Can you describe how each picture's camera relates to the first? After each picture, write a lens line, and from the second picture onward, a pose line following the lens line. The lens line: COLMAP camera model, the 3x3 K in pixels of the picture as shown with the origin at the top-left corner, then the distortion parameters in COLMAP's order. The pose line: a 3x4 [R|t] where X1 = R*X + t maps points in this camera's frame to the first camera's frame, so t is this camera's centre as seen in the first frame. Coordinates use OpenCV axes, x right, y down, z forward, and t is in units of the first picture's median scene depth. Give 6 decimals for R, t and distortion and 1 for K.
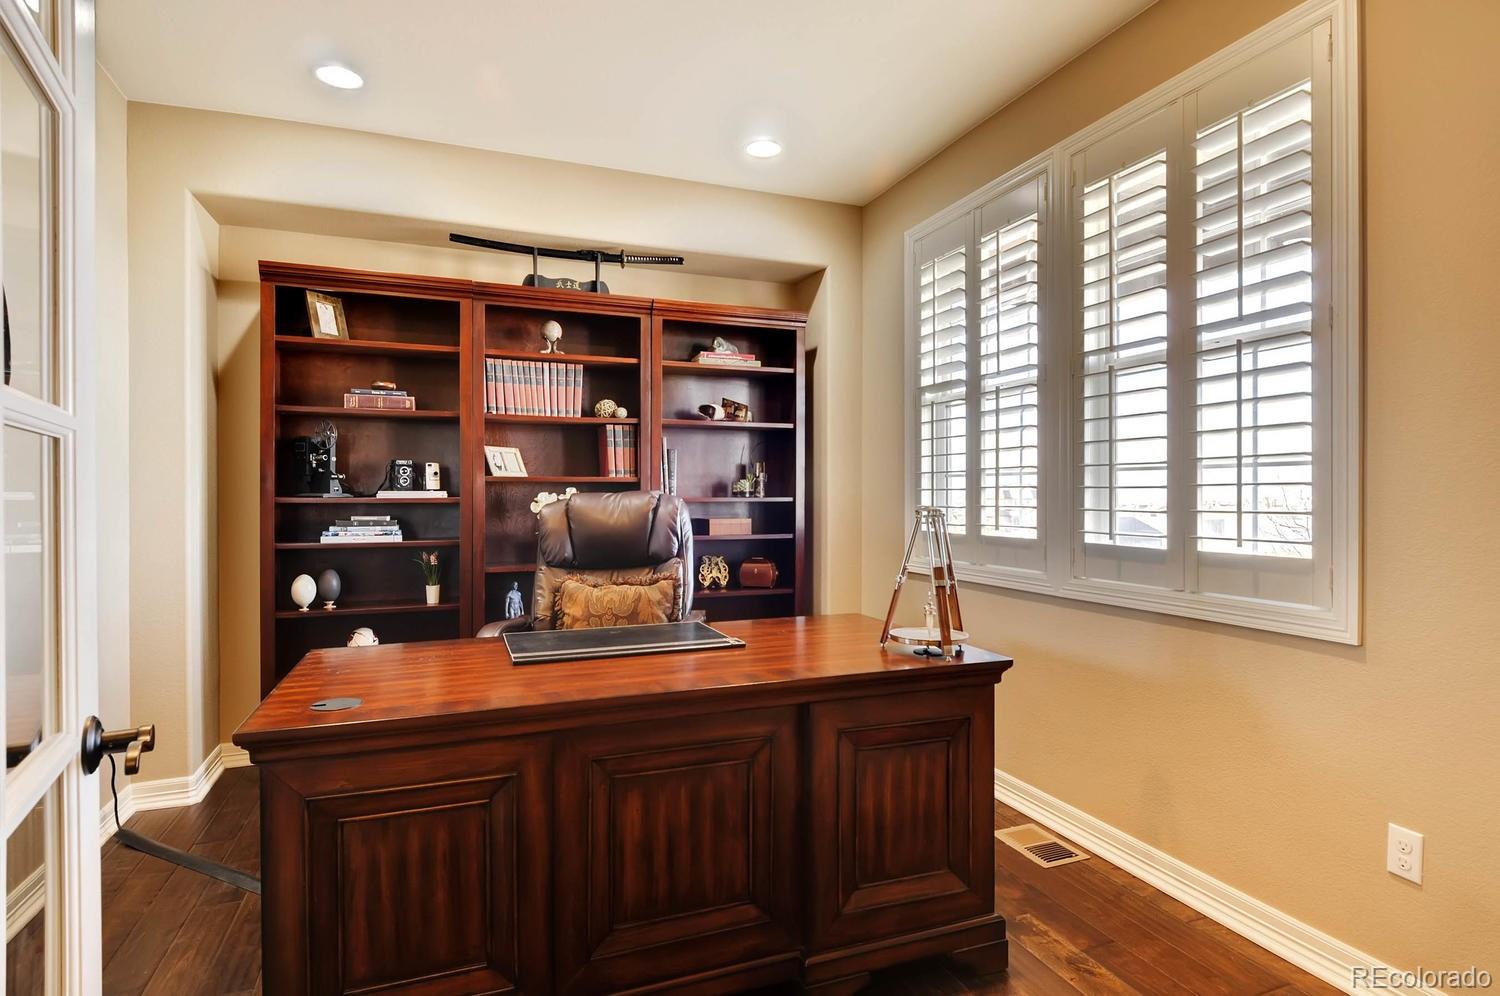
lens RADIAL K [[788.7, 0, 760.4], [0, 788.7, 494.7], [0, 0, 1]] dist [0.003027, -0.000400]
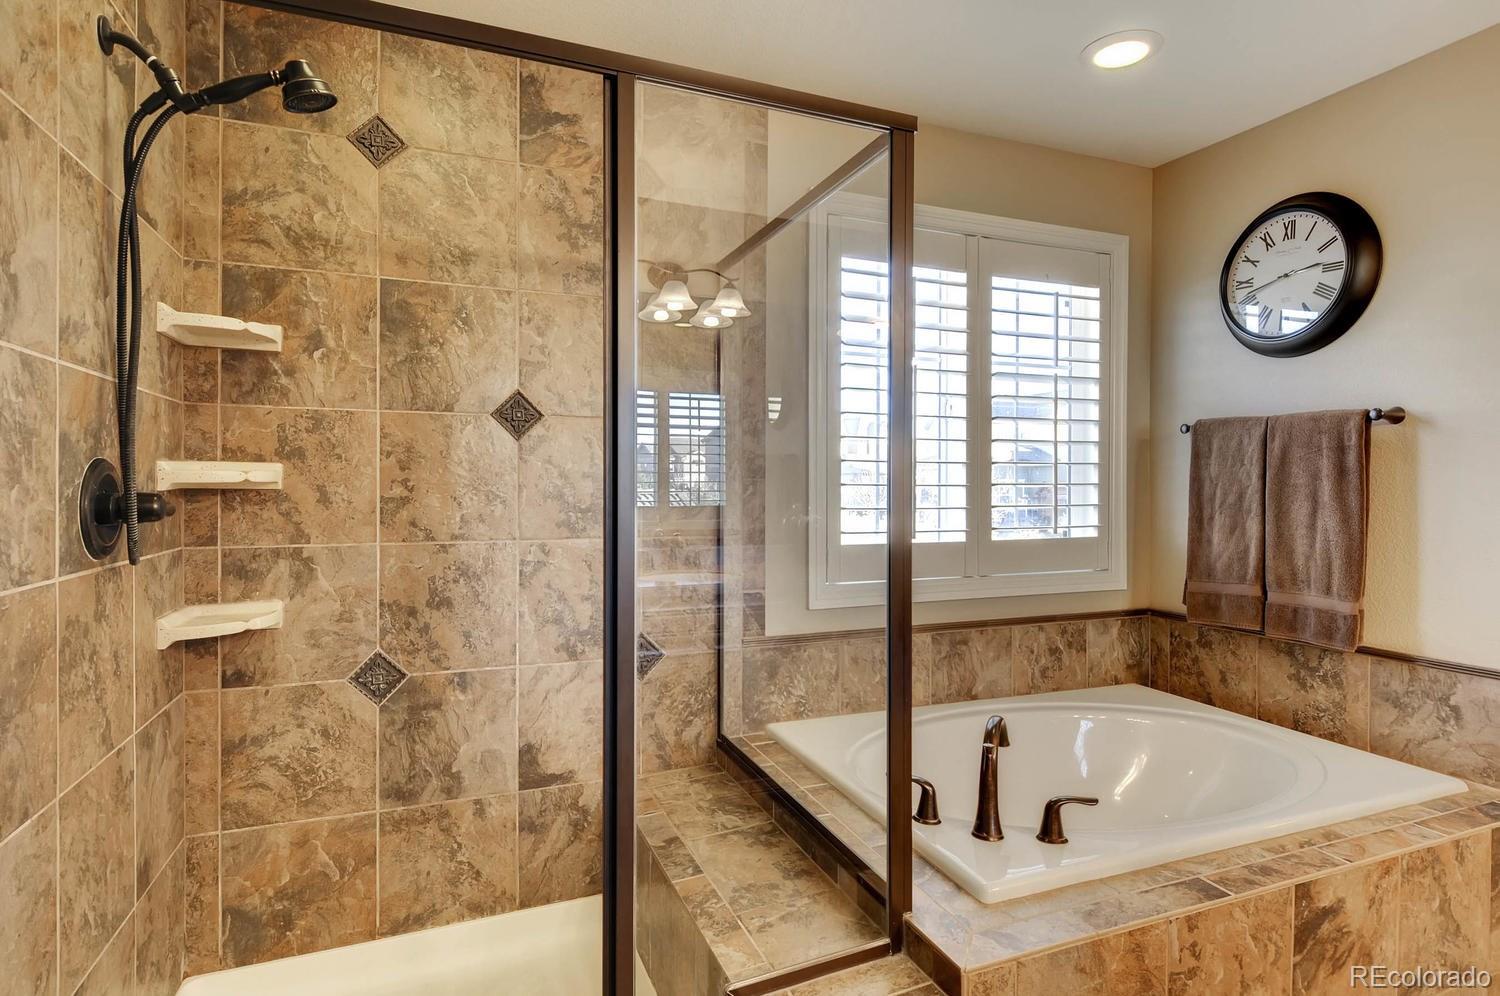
lens RADIAL K [[788.7, 0, 760.4], [0, 788.7, 494.7], [0, 0, 1]] dist [0.003027, -0.000400]
pose [[-0.010576, -0.006063, 0.999926, -0.583773], [-0.000506, 0.999982, 0.006058, -0.003195], [-0.999944, -0.000442, -0.010579, 1.309345]]
